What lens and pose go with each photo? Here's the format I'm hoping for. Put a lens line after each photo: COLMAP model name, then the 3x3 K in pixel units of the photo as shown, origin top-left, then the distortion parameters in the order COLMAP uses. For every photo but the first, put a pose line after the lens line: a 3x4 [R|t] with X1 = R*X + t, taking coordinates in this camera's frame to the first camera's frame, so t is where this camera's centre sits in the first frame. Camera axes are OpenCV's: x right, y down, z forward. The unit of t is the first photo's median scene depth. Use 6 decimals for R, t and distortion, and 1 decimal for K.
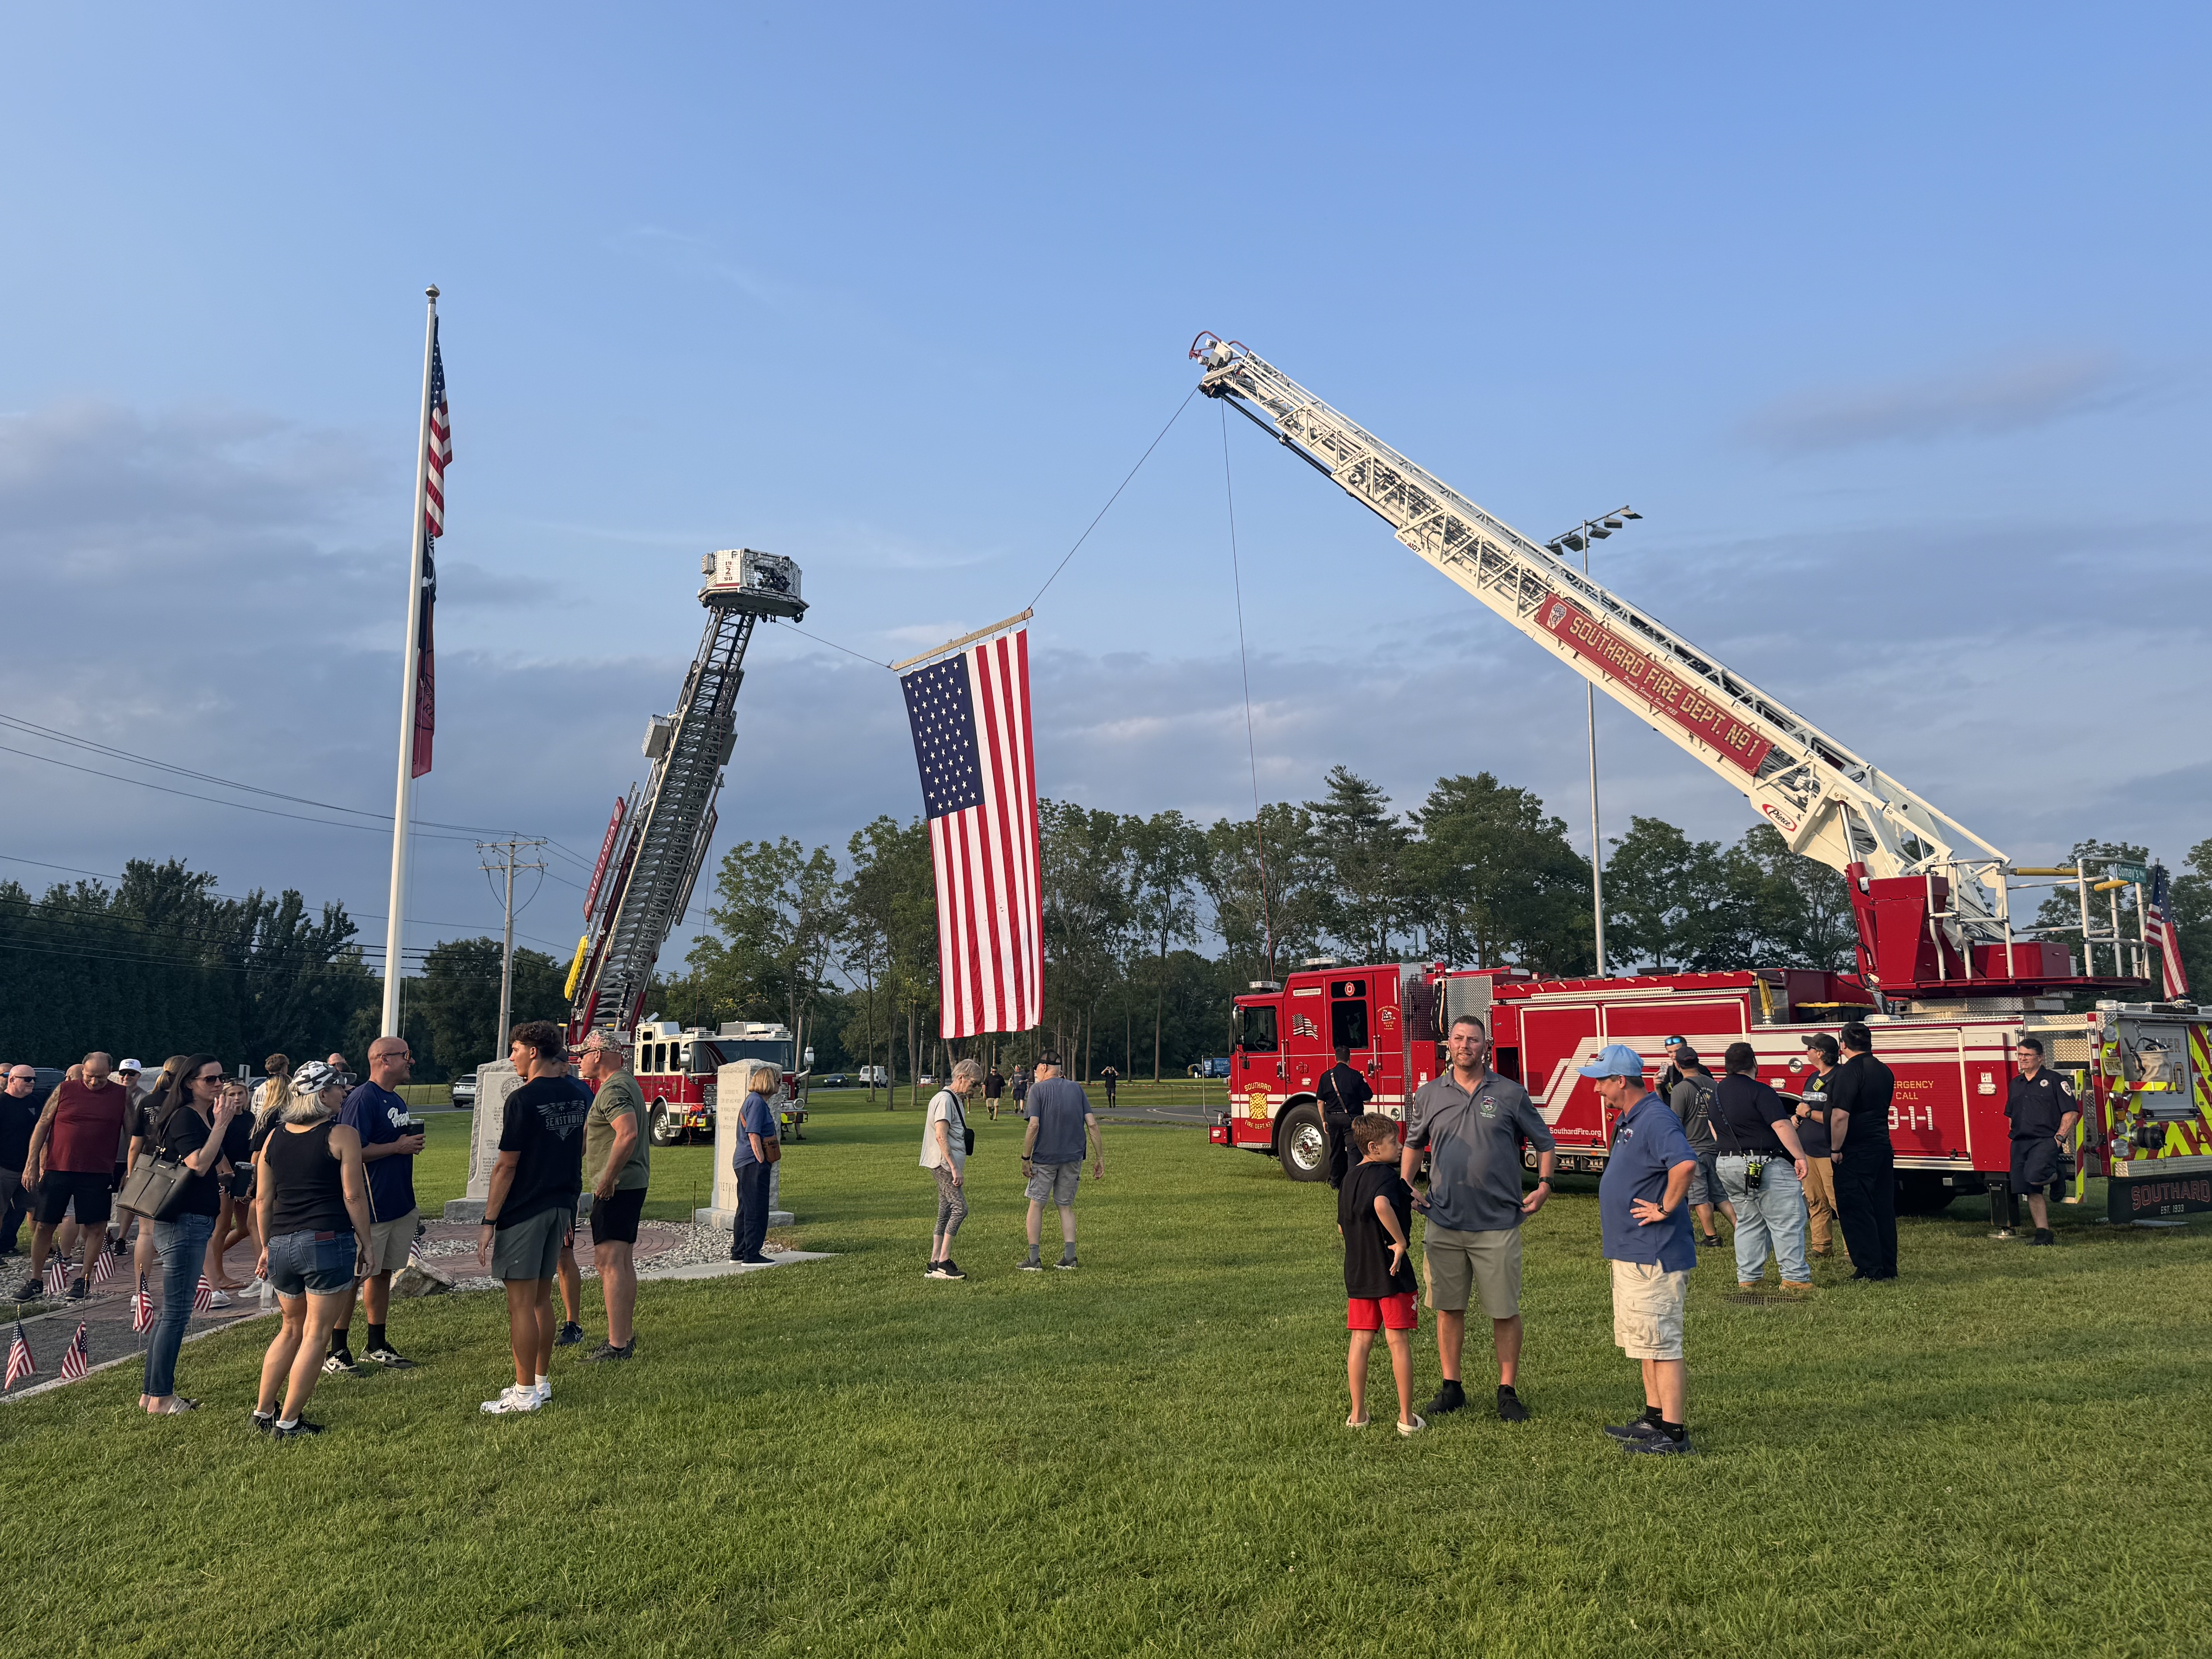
lens RADIAL K [[1665.9, 0, 1113.7], [0, 1665.9, 831.4], [0, 0, 1]] dist [0.070013, -0.077392]
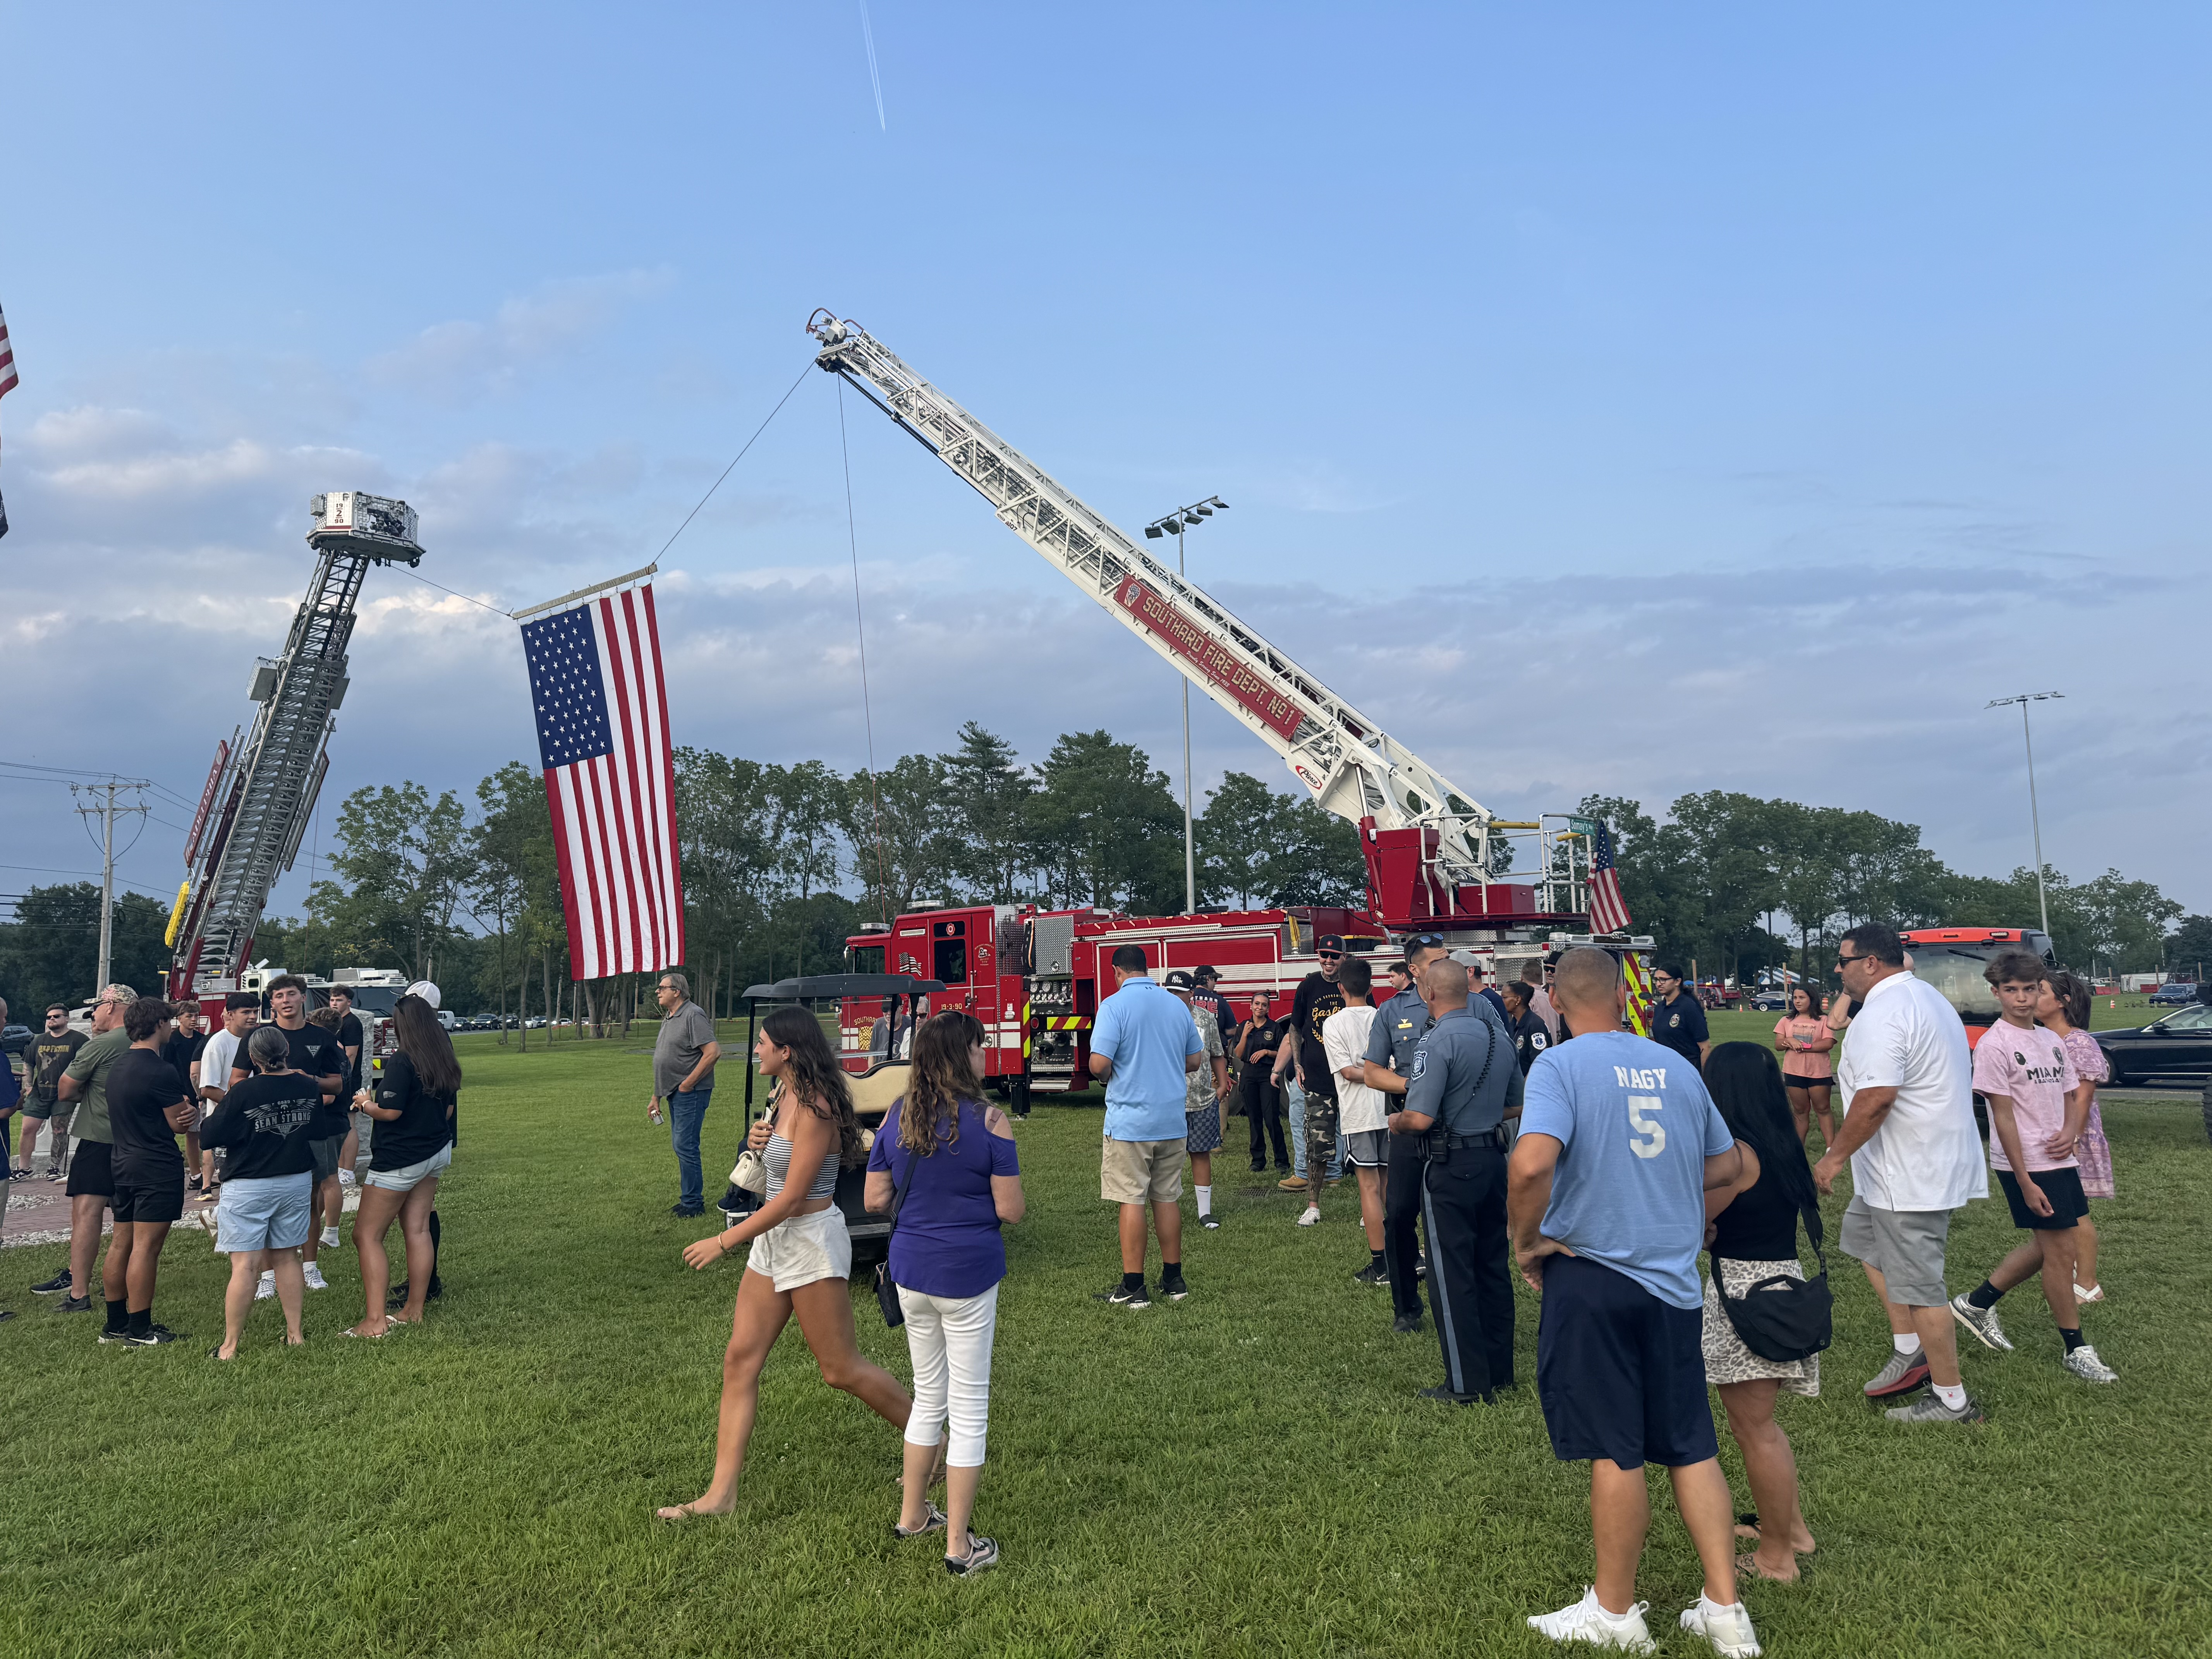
lens RADIAL K [[1550.3, 0, 1118.0], [0, 1550.3, 832.6], [0, 0, 1]] dist [0.040614, -0.065428]
pose [[0.974932, 0.003118, 0.222480, 0.013740], [-0.010577, 0.999421, 0.032345, -0.001647], [-0.222250, -0.033887, 0.974401, -0.005919]]
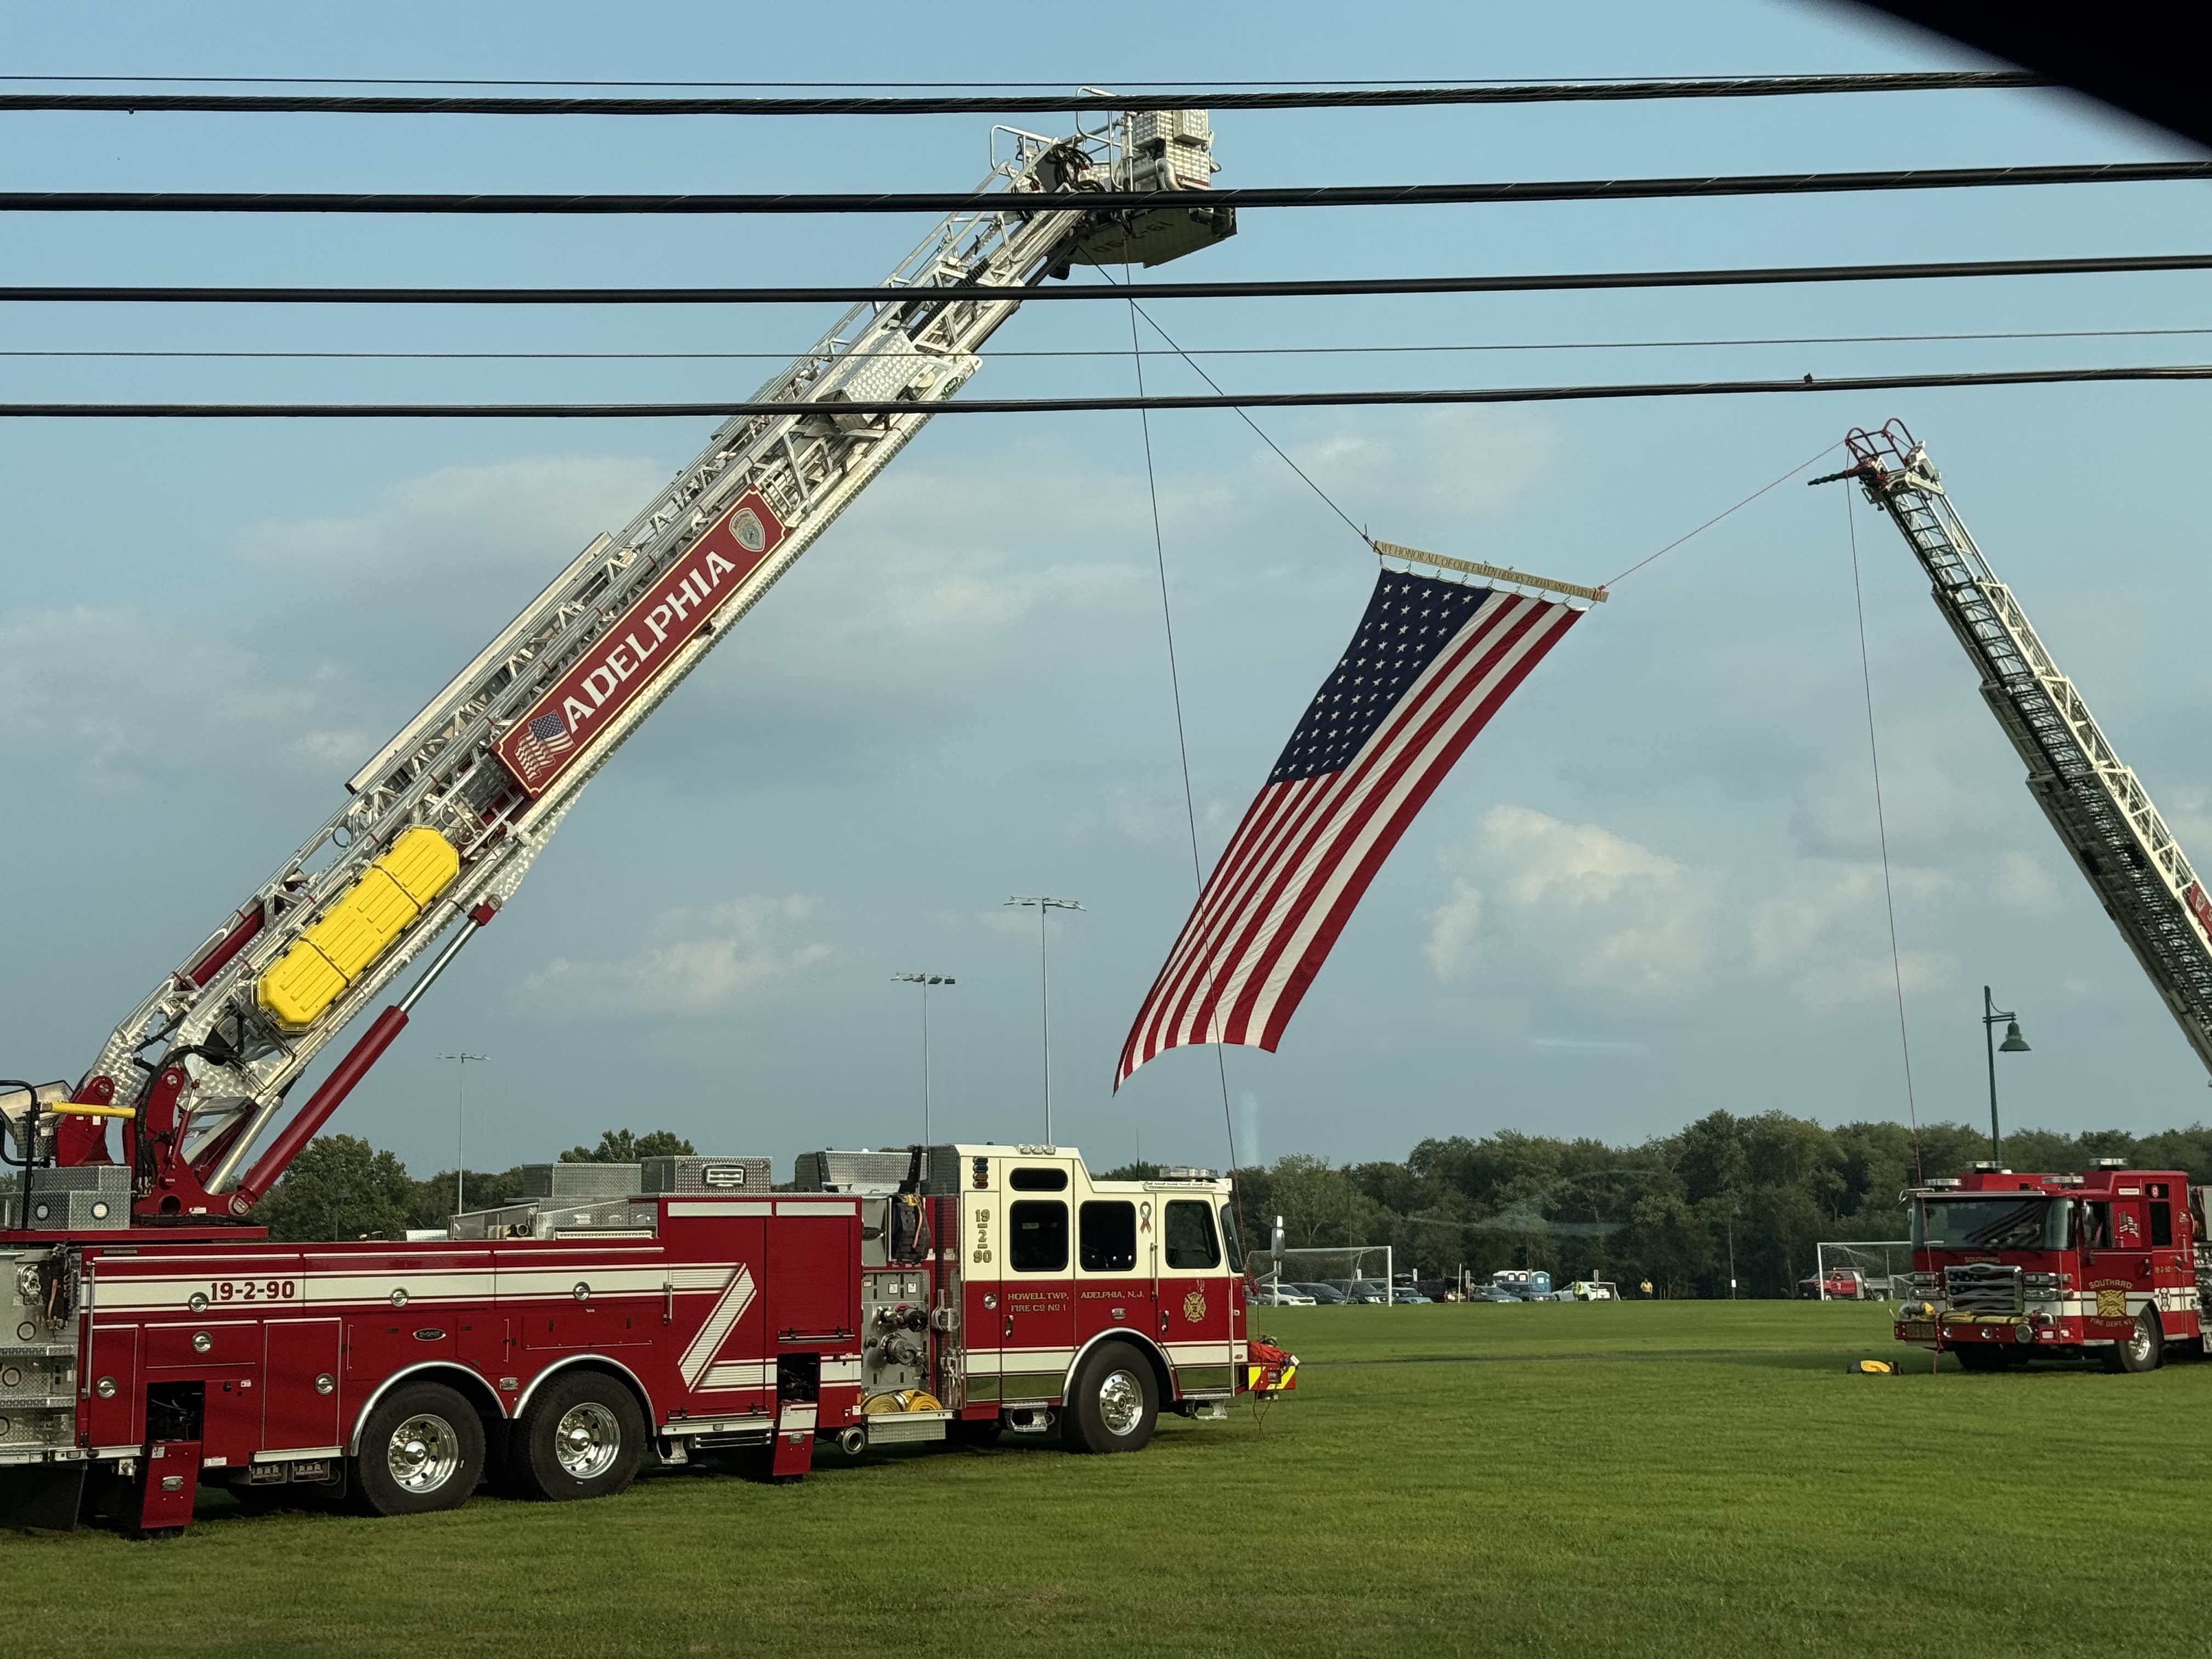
lens RADIAL K [[3071.1, 0, 1104.6], [0, 3071.1, 827.0], [0, 0, 1]] dist [0.132376, 0.000000]
pose [[-0.121714, 0.169699, 0.977951, -1.090466], [-0.106467, 0.977359, -0.182847, 0.186788], [-0.986839, -0.126375, -0.100891, 1.163591]]
